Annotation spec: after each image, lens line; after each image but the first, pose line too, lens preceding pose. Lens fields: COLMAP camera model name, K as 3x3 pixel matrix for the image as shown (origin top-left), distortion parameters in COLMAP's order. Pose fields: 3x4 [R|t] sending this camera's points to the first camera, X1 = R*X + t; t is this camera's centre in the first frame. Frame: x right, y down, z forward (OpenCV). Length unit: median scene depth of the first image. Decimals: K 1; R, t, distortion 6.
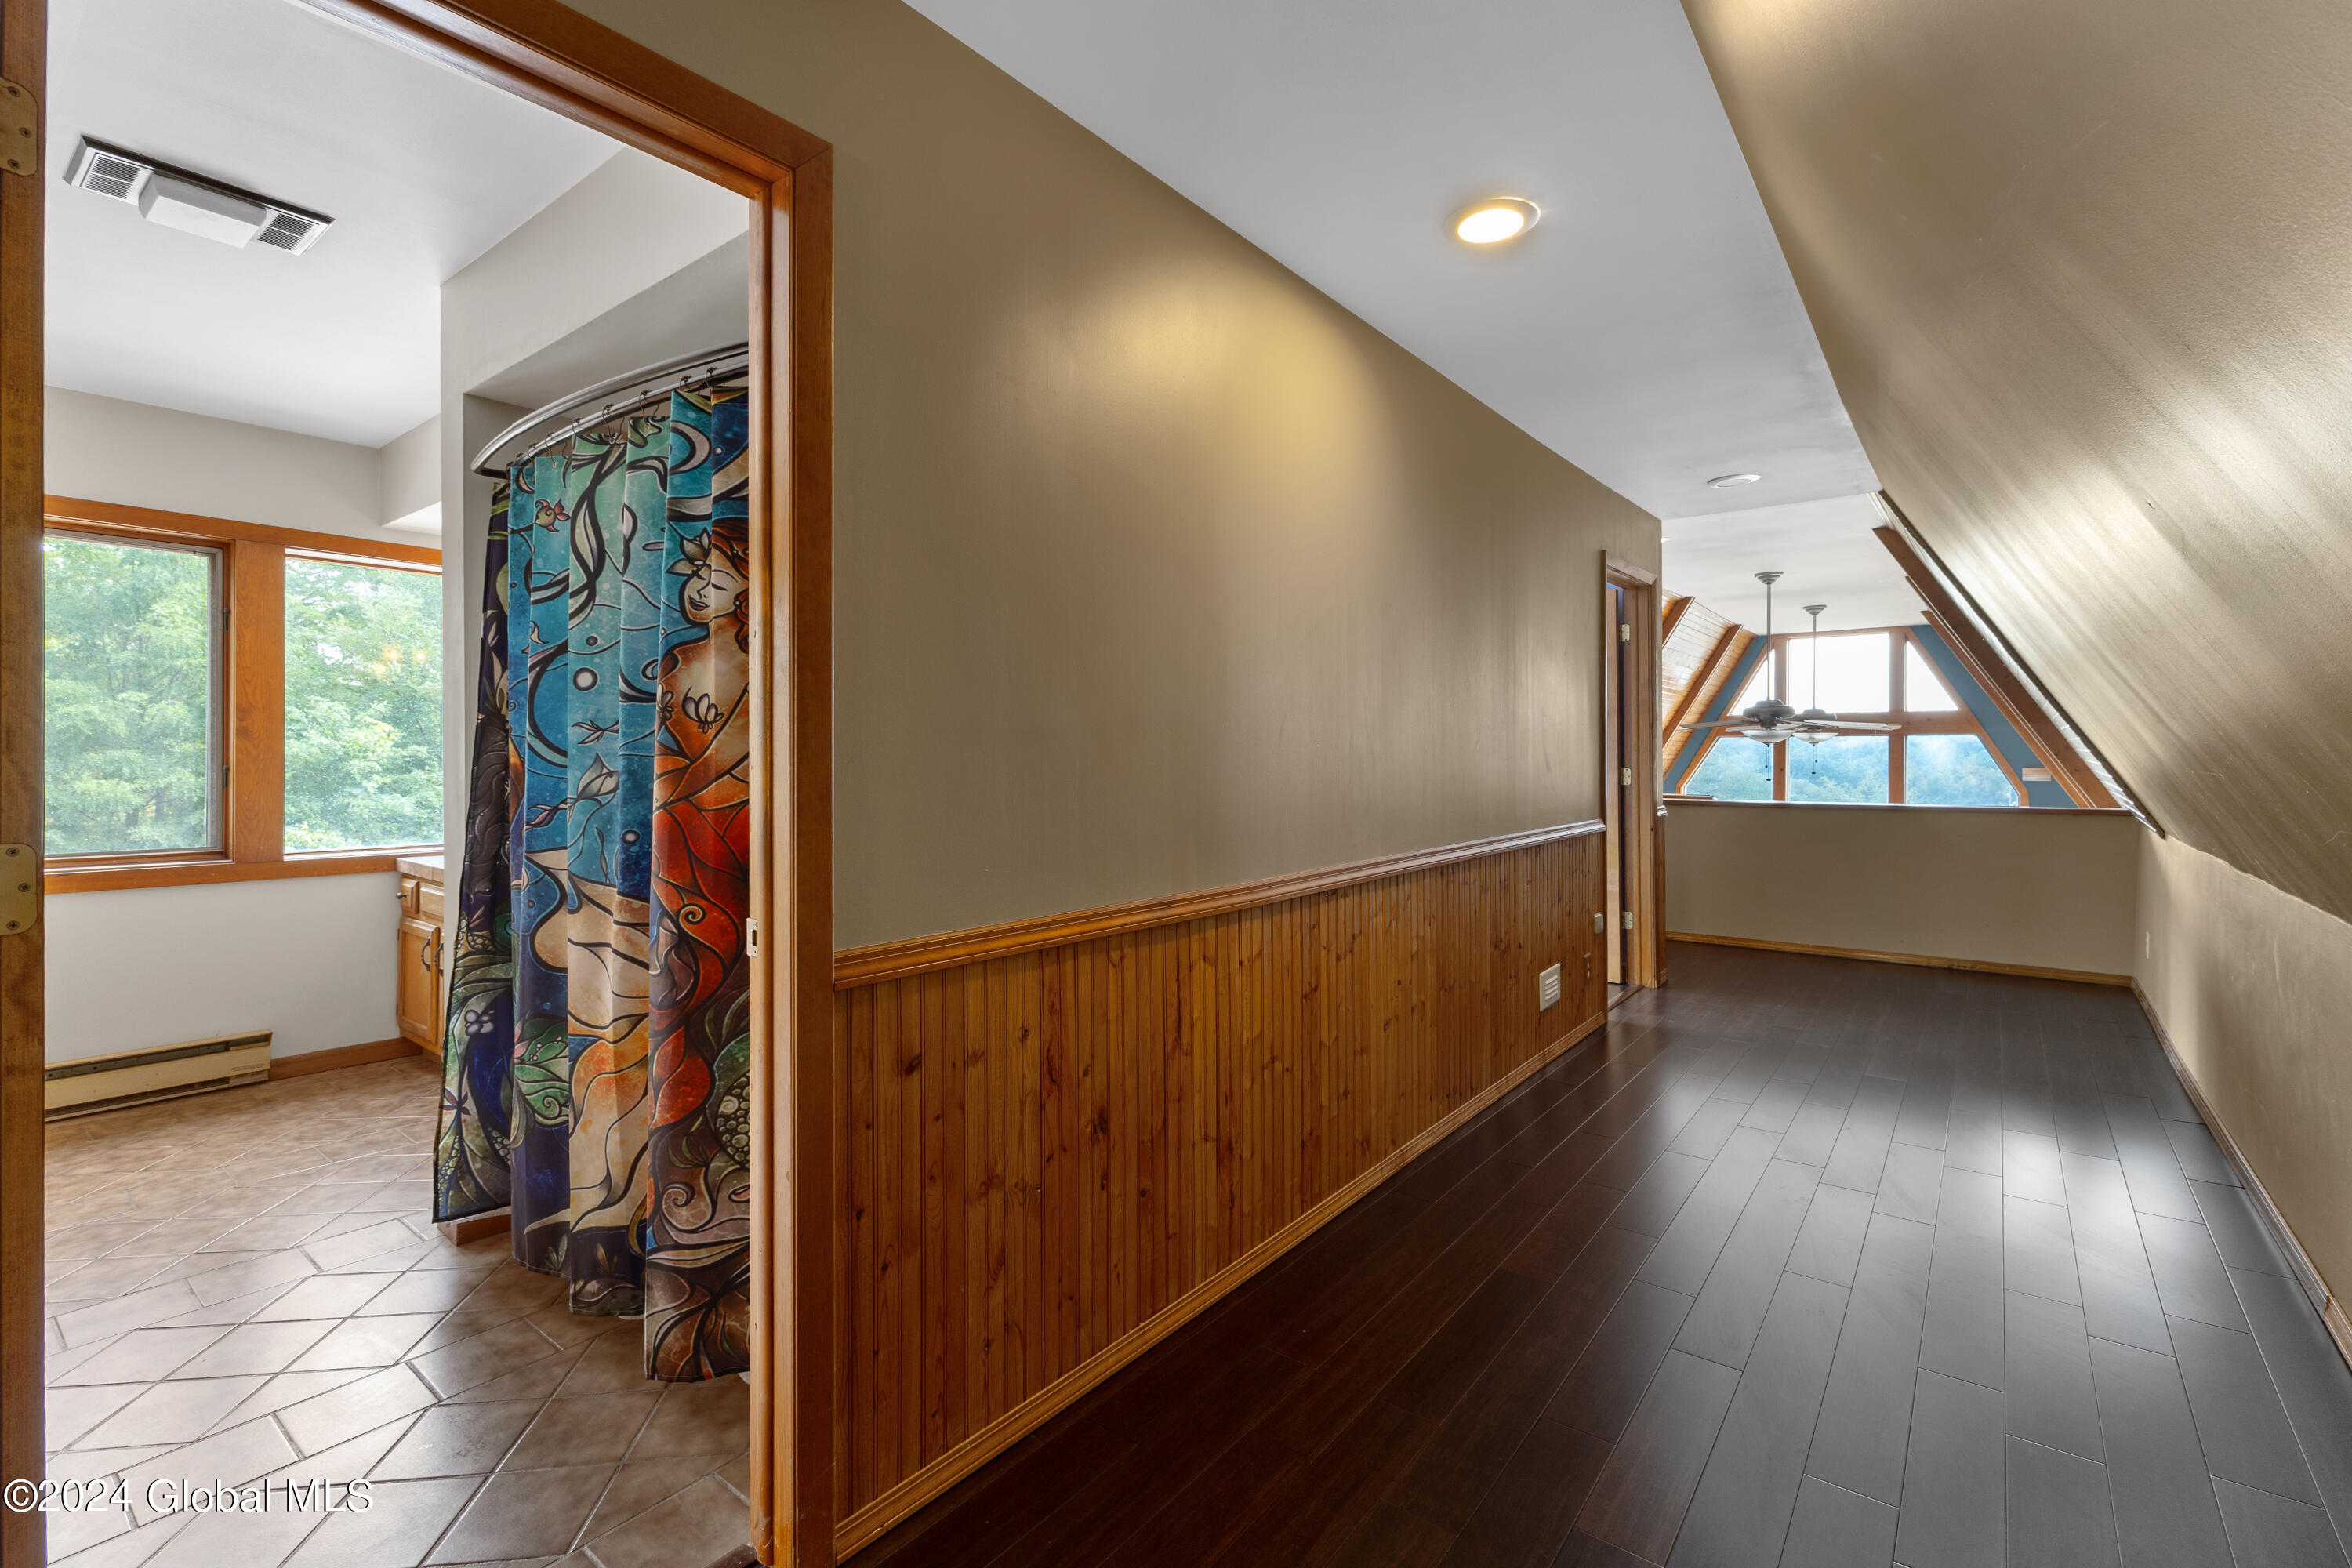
lens RADIAL K [[1030.9, 0, 1215.0], [0, 1030.9, 750.2], [0, 0, 1]] dist [-0.002721, -0.000447]
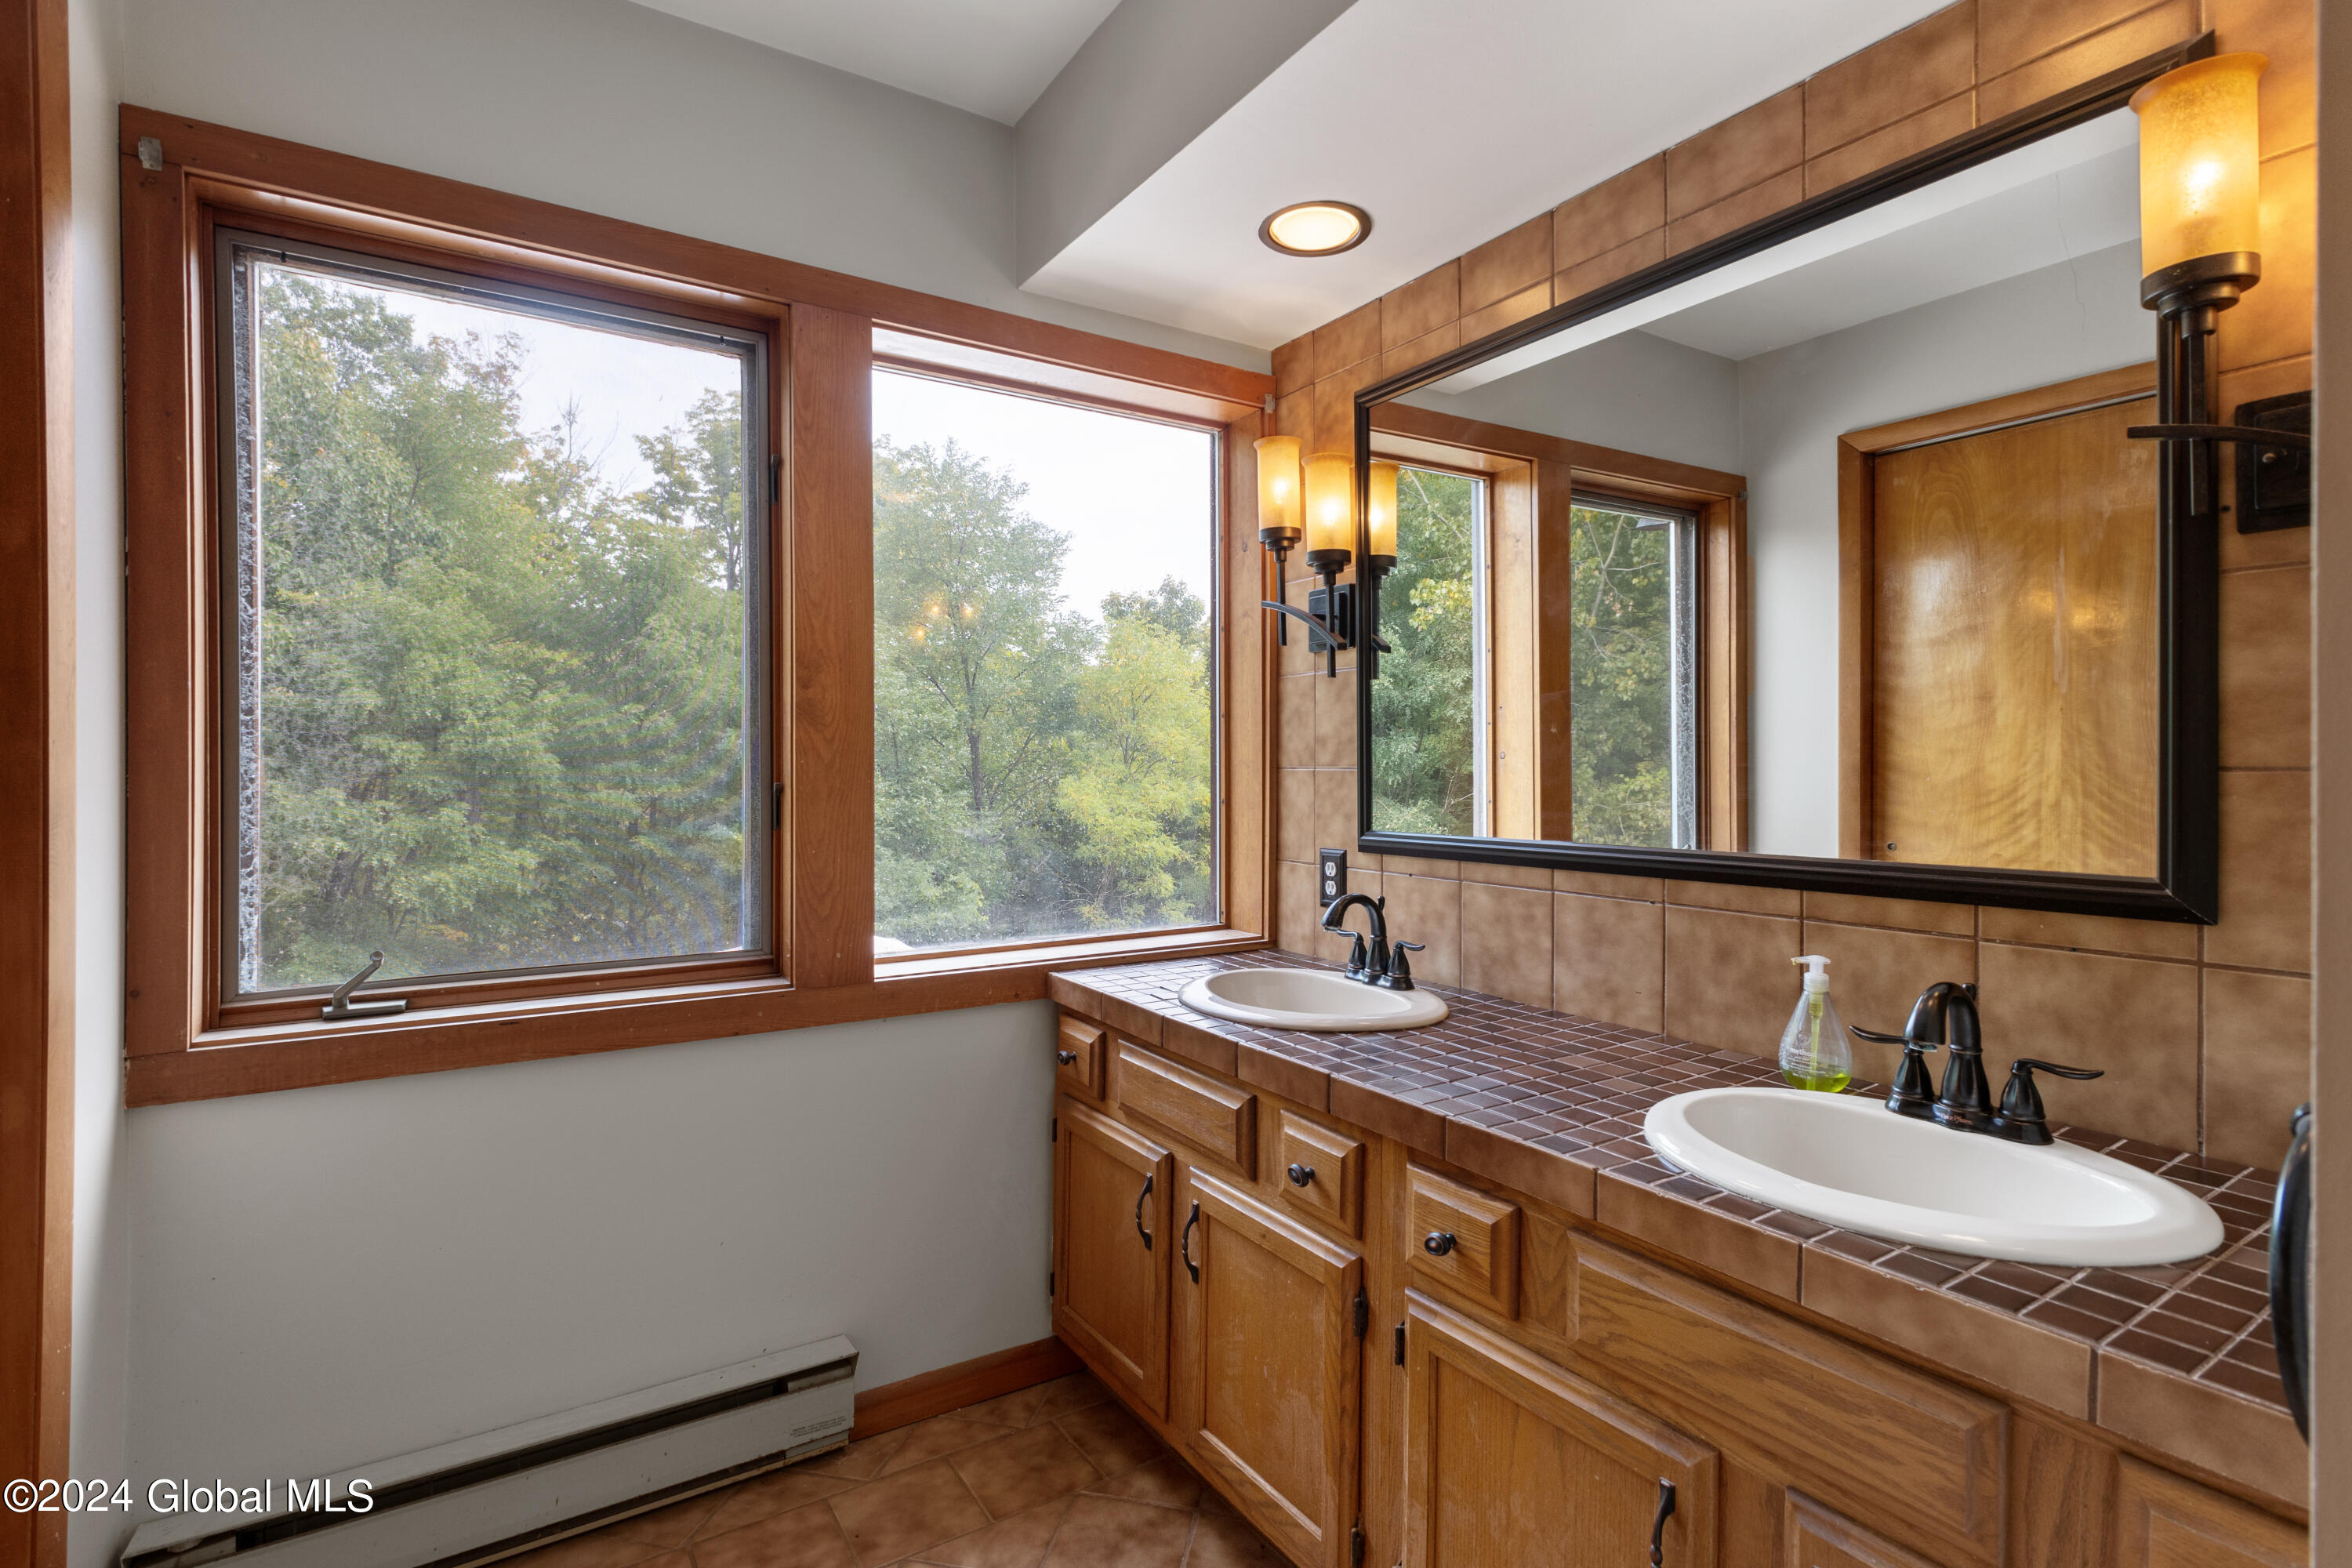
lens RADIAL K [[1125.5, 0, 1175.0], [0, 1125.5, 775.7], [0, 0, 1]] dist [0.016983, 0.000214]
pose [[0.934175, 0.003355, -0.356800, -0.164640], [0.000977, 0.999928, 0.011959, 0.001561], [0.356814, -0.011521, 0.934104, 0.157223]]
